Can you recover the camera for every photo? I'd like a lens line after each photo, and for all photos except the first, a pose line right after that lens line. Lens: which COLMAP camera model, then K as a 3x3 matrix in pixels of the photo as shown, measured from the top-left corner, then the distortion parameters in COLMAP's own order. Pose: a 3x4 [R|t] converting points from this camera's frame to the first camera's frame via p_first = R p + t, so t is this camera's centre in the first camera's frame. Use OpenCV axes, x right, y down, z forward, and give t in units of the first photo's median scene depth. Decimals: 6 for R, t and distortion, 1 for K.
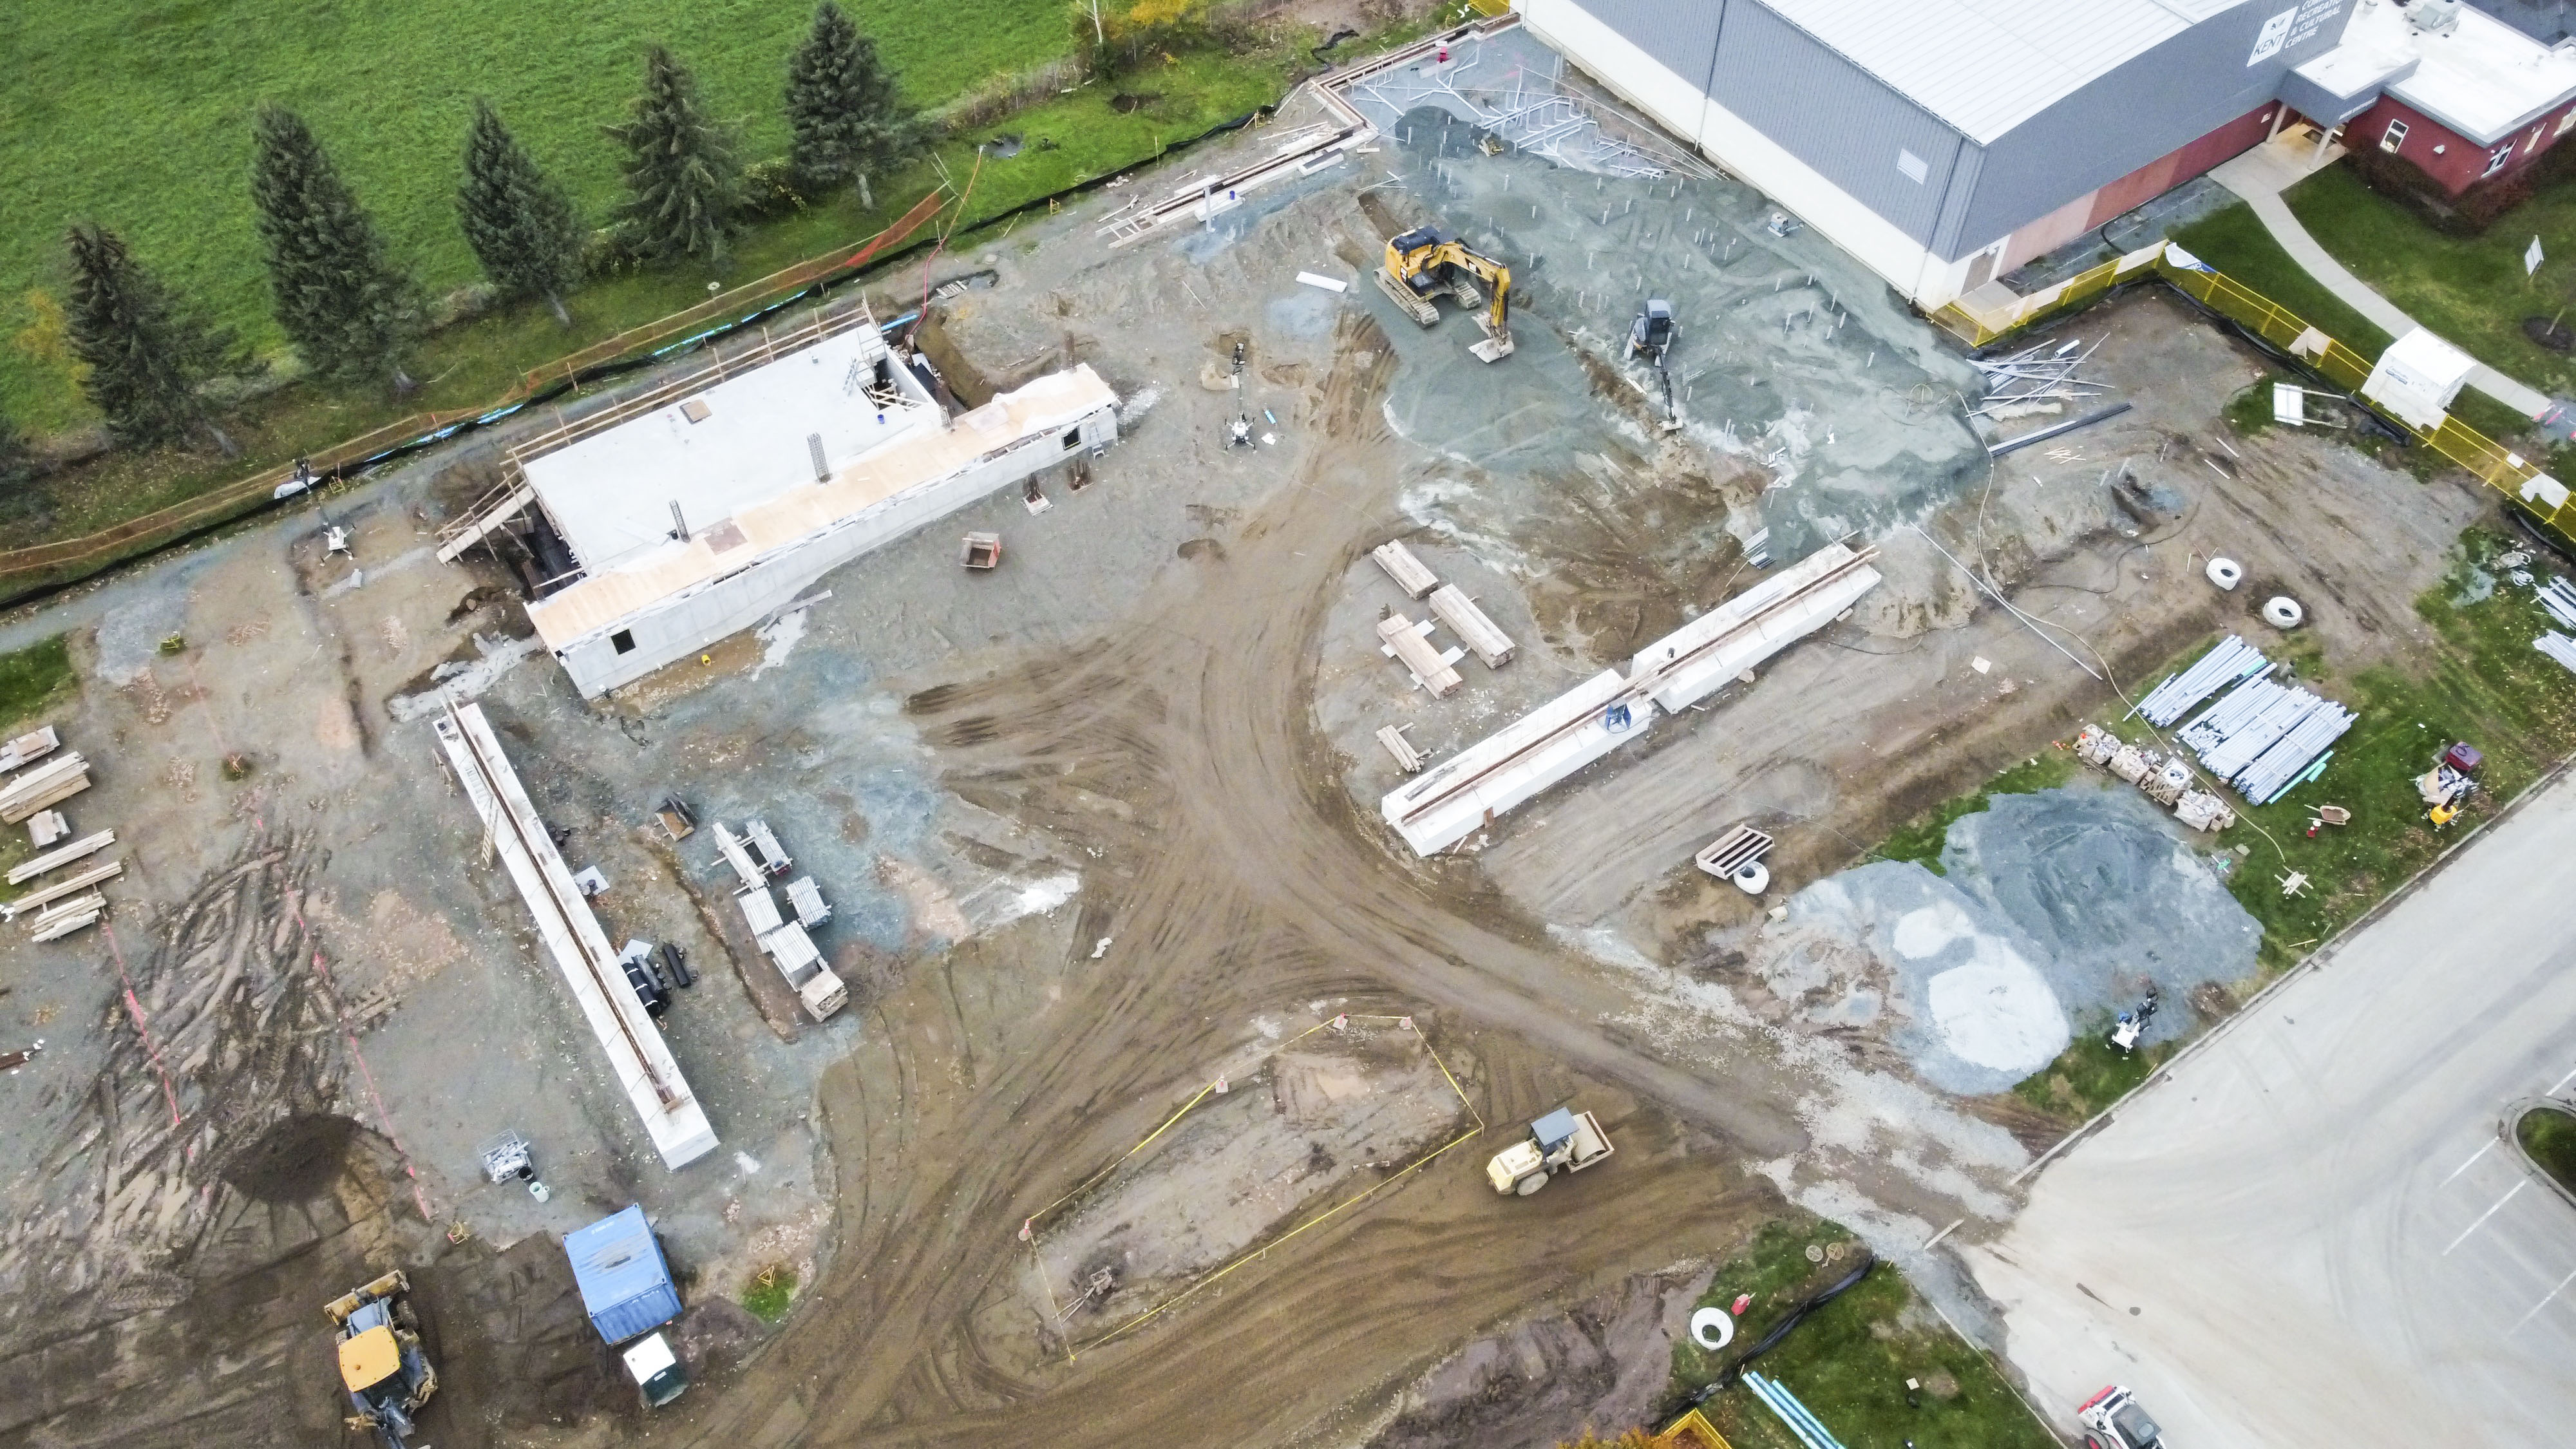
lens RADIAL K [[1950.4, 0, 1286.2], [0, 1950.4, 732.8], [0, 0, 1]] dist [-0.001652, -0.004255]
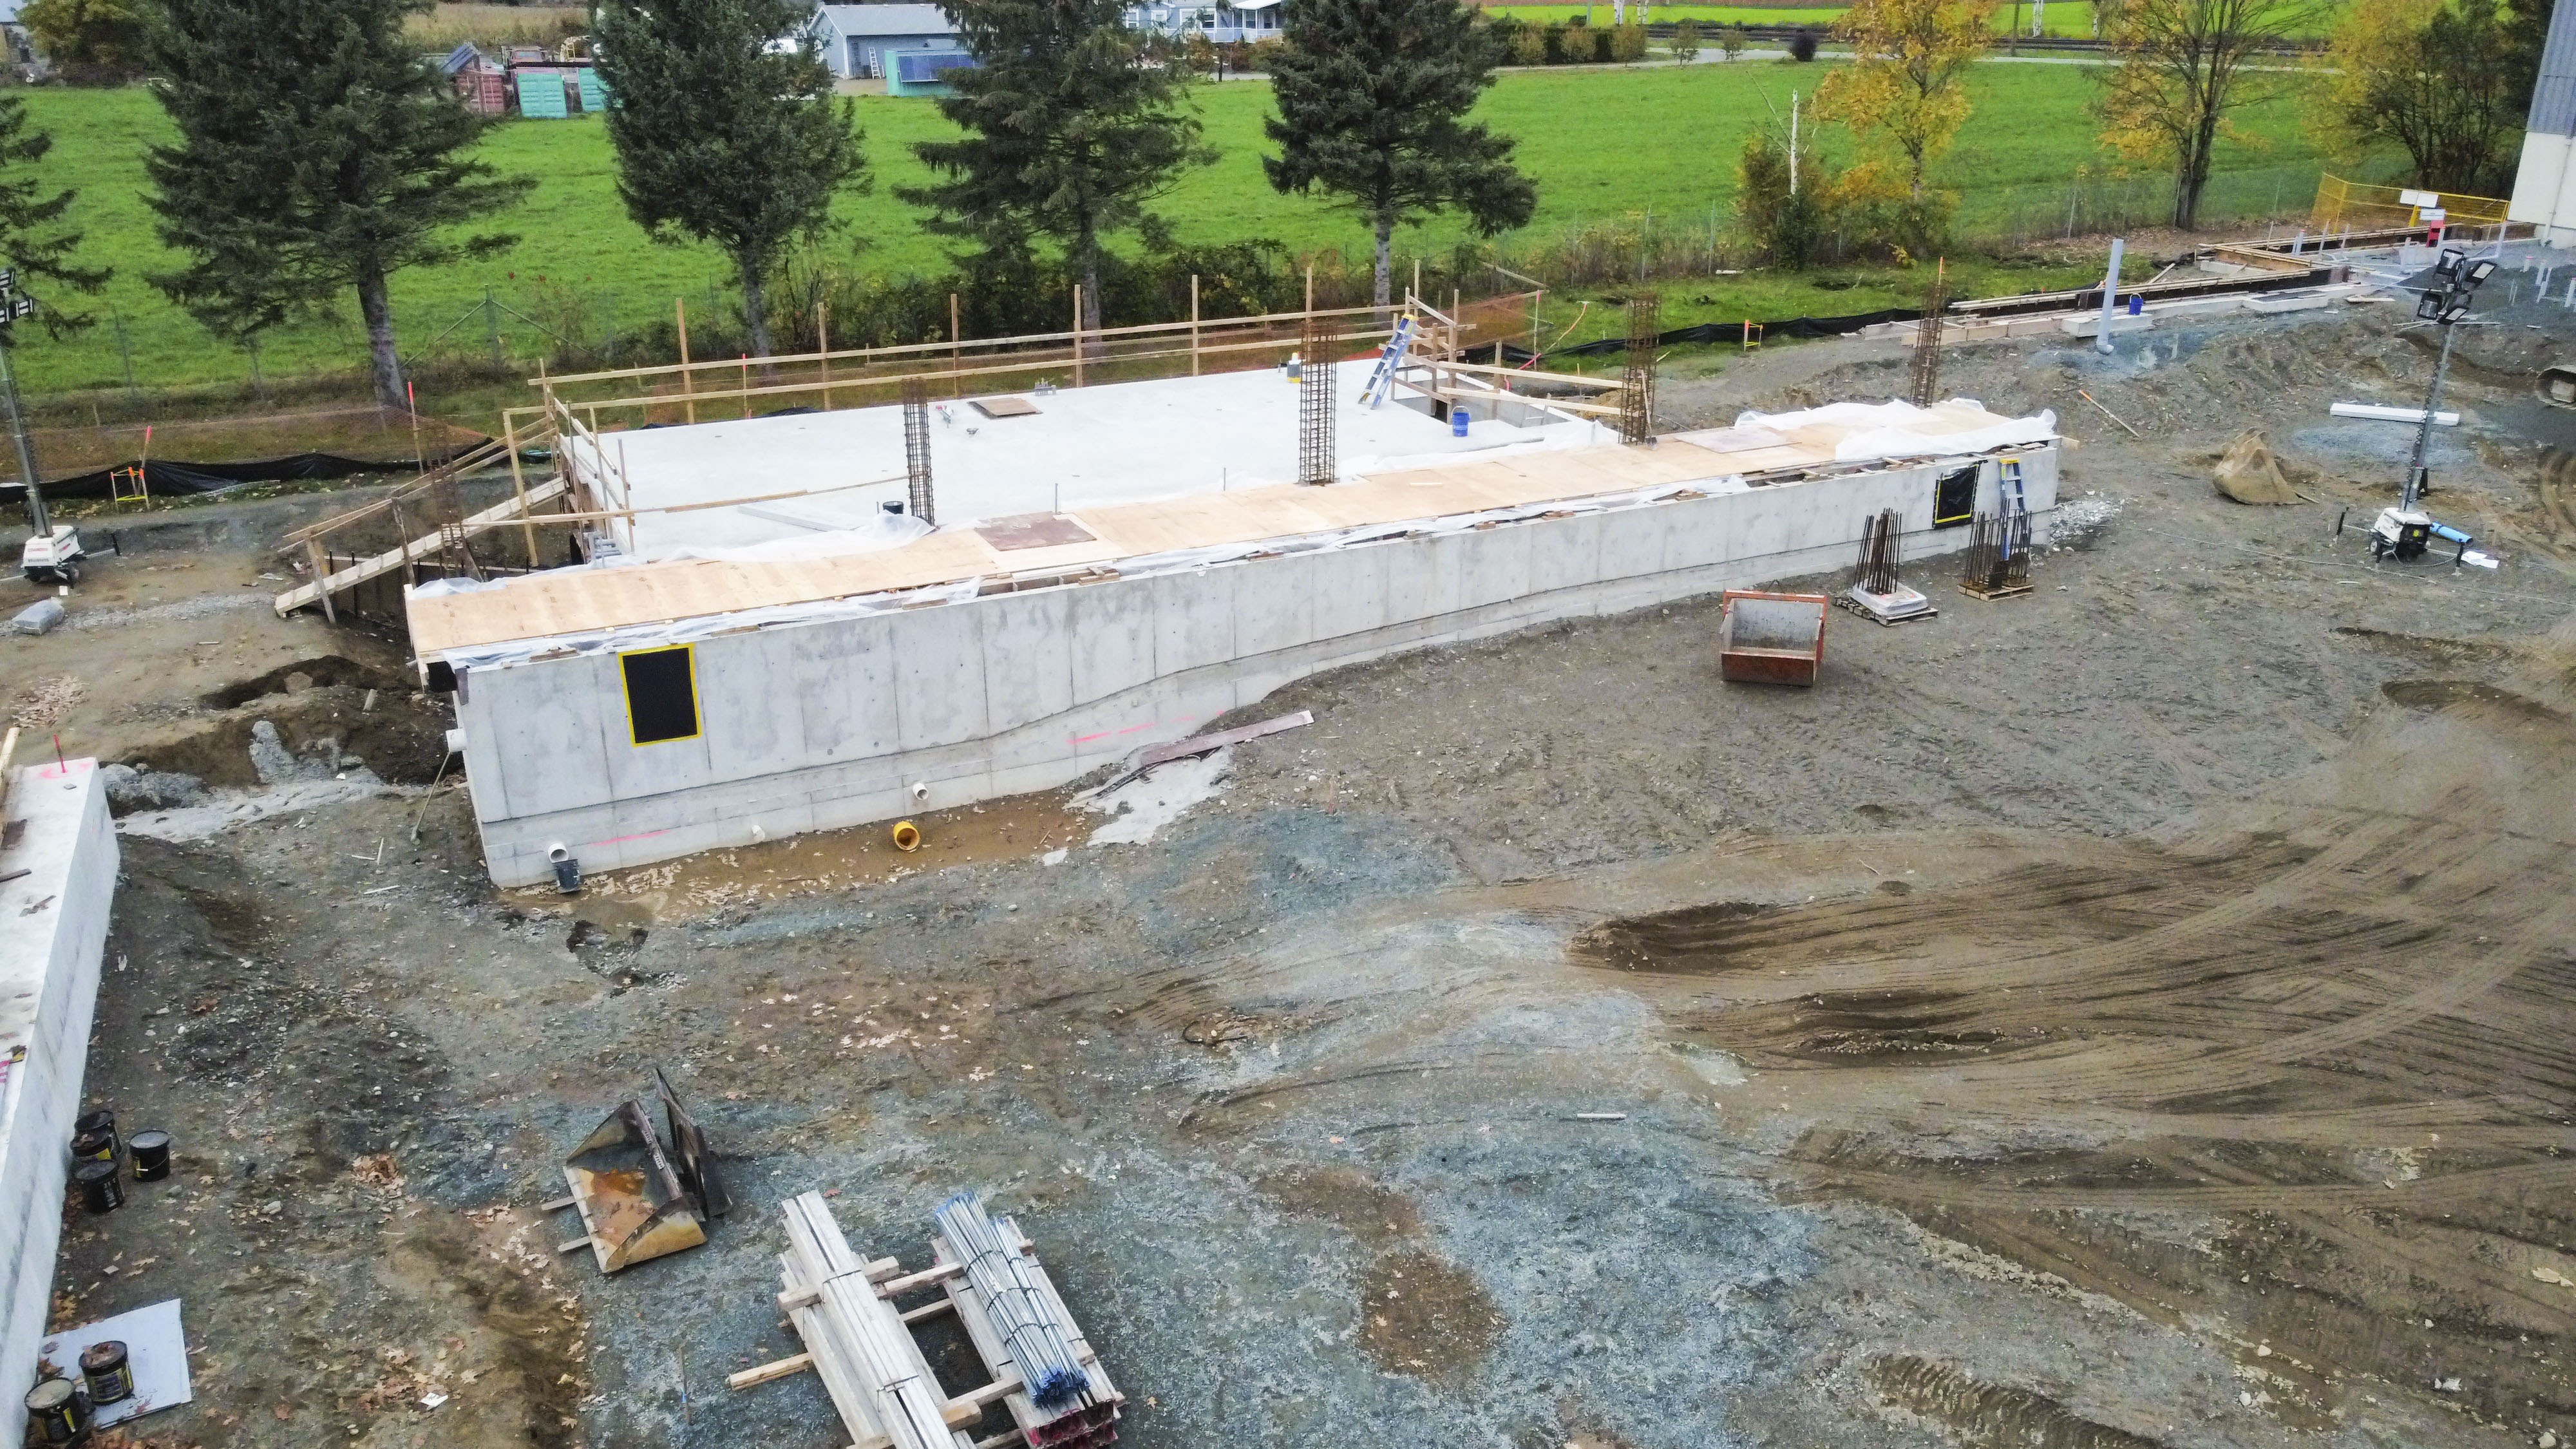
lens RADIAL K [[1950.4, 0, 1286.2], [0, 1950.4, 732.8], [0, 0, 1]] dist [-0.001652, -0.004255]
pose [[0.988300, 0.062175, -0.139277, -0.192021], [-0.121908, 0.870777, -0.476326, 0.088704], [0.091664, 0.487732, 0.868168, 0.716425]]
